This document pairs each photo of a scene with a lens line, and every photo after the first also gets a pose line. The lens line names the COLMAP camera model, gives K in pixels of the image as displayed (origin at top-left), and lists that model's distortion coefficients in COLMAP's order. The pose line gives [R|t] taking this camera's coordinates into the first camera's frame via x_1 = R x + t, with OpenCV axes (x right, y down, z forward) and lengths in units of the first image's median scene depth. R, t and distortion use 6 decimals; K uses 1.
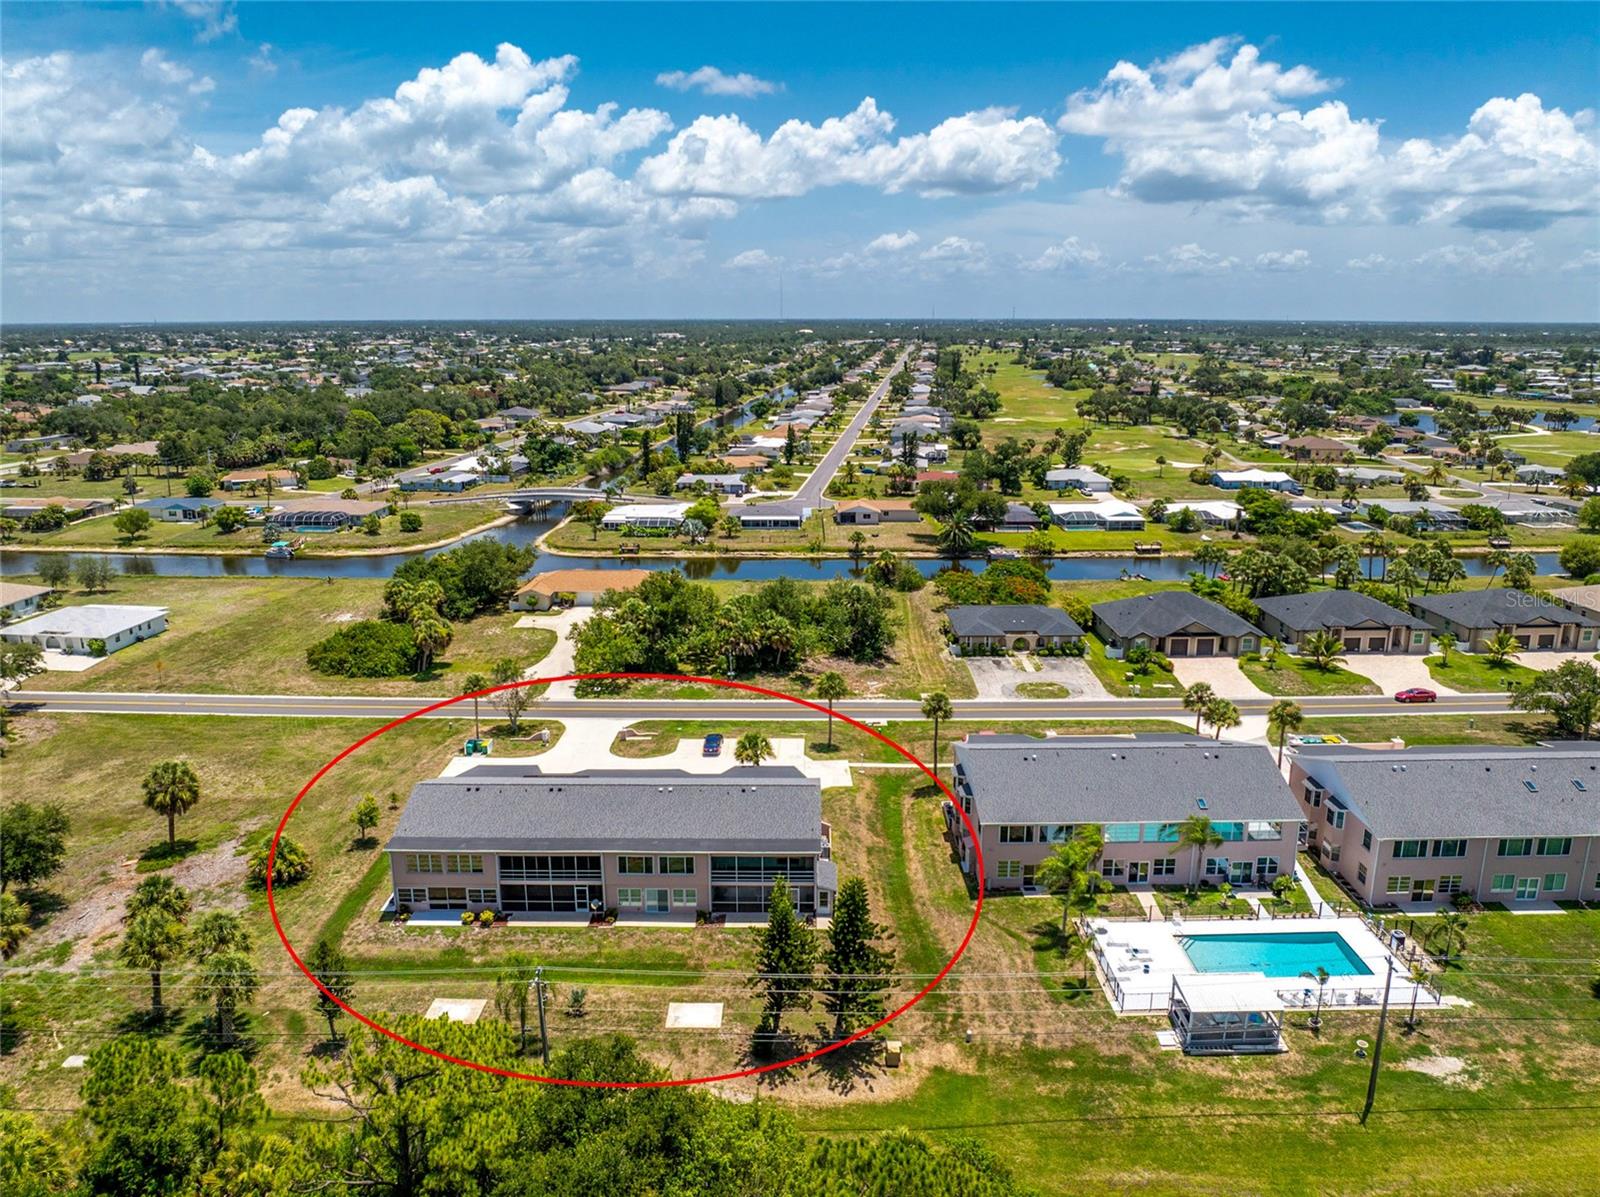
lens RADIAL K [[1127.9, 0, 804.0], [0, 1127.9, 582.3], [0, 0, 1]] dist [-0.037148, -0.003980]
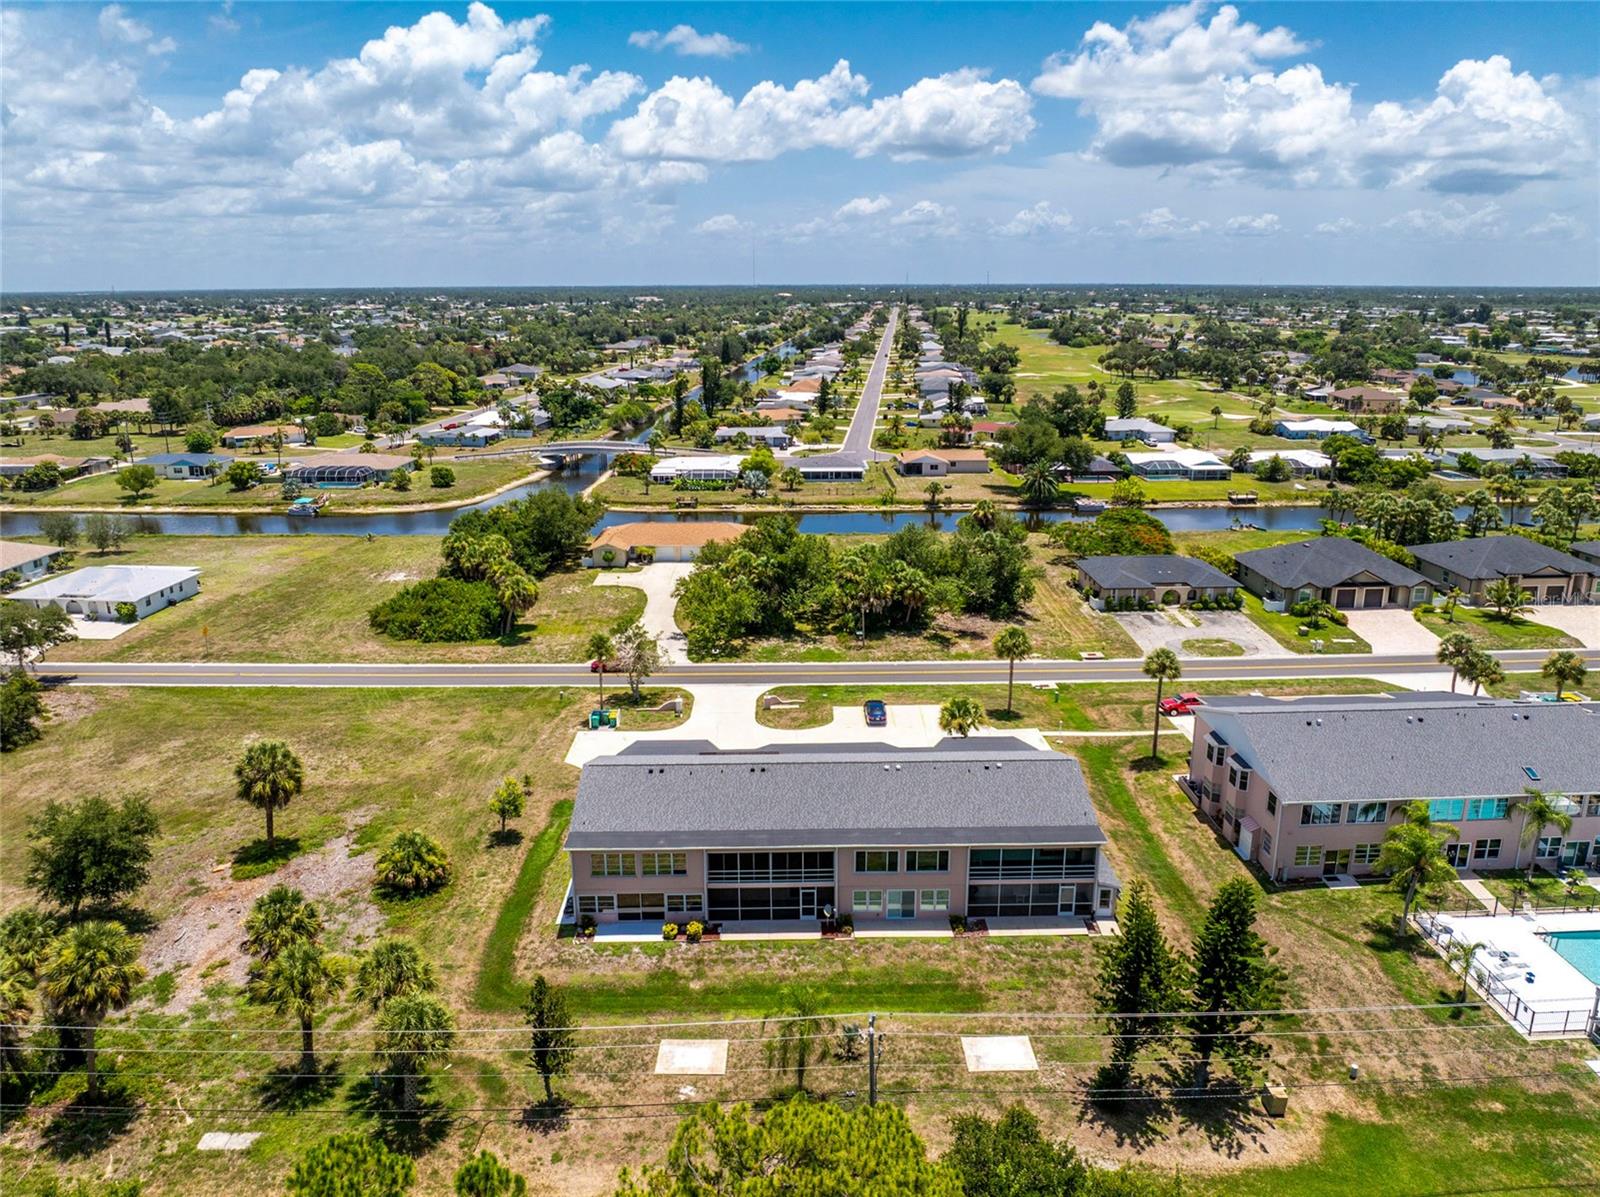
lens RADIAL K [[1127.9, 0, 804.0], [0, 1127.9, 582.3], [0, 0, 1]] dist [-0.037148, -0.003980]
pose [[0.999638, -0.009626, 0.025138, -0.122934], [0.008920, 0.999568, 0.028021, 0.015313], [-0.025396, -0.027787, 0.999291, 0.110262]]
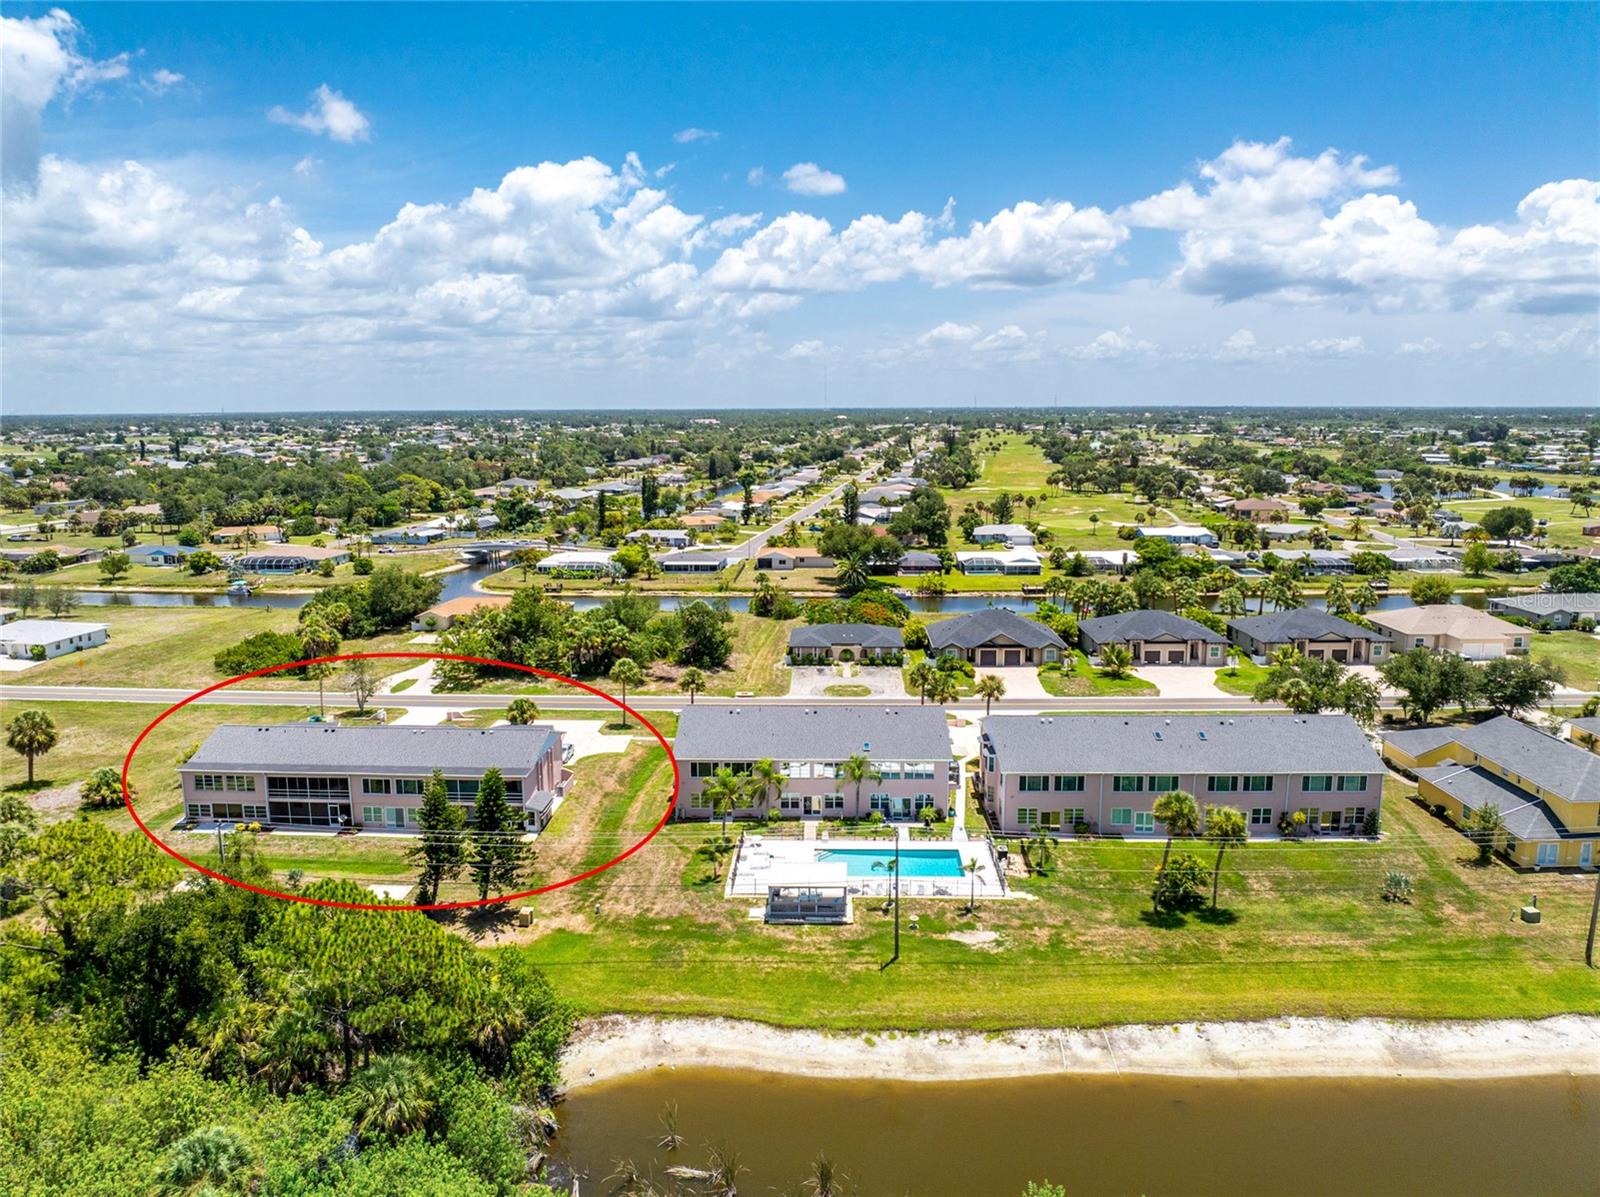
lens RADIAL K [[1127.9, 0, 804.0], [0, 1127.9, 582.3], [0, 0, 1]] dist [-0.037148, -0.003980]
pose [[0.999009, 0.002199, -0.044458, 0.200224], [-0.005616, 0.997025, -0.076876, 0.068871], [0.044157, 0.077050, 0.996049, -0.106209]]
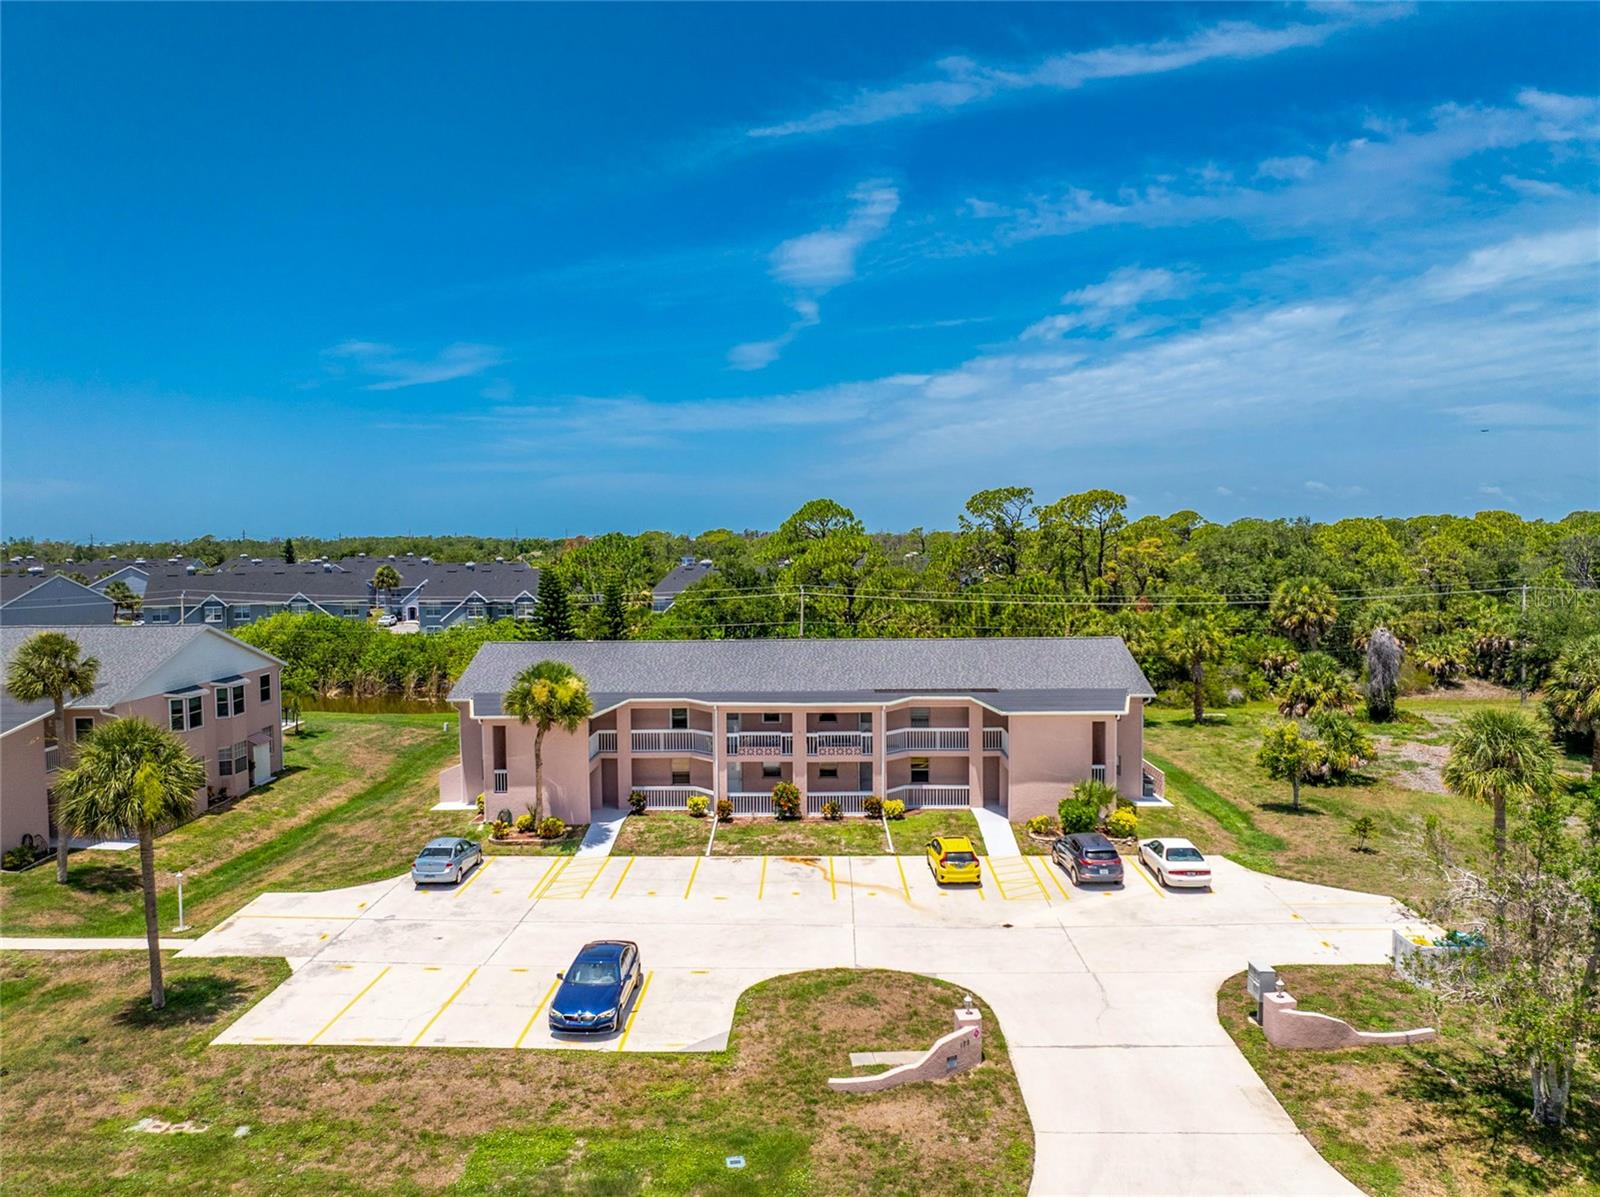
lens RADIAL K [[1127.9, 0, 804.0], [0, 1127.9, 582.3], [0, 0, 1]] dist [-0.037148, -0.003980]
pose [[-0.999919, 0.011191, 0.006115, -0.102636], [0.012412, 0.964203, 0.264873, -0.013063], [-0.002932, 0.264927, -0.964264, 0.962224]]
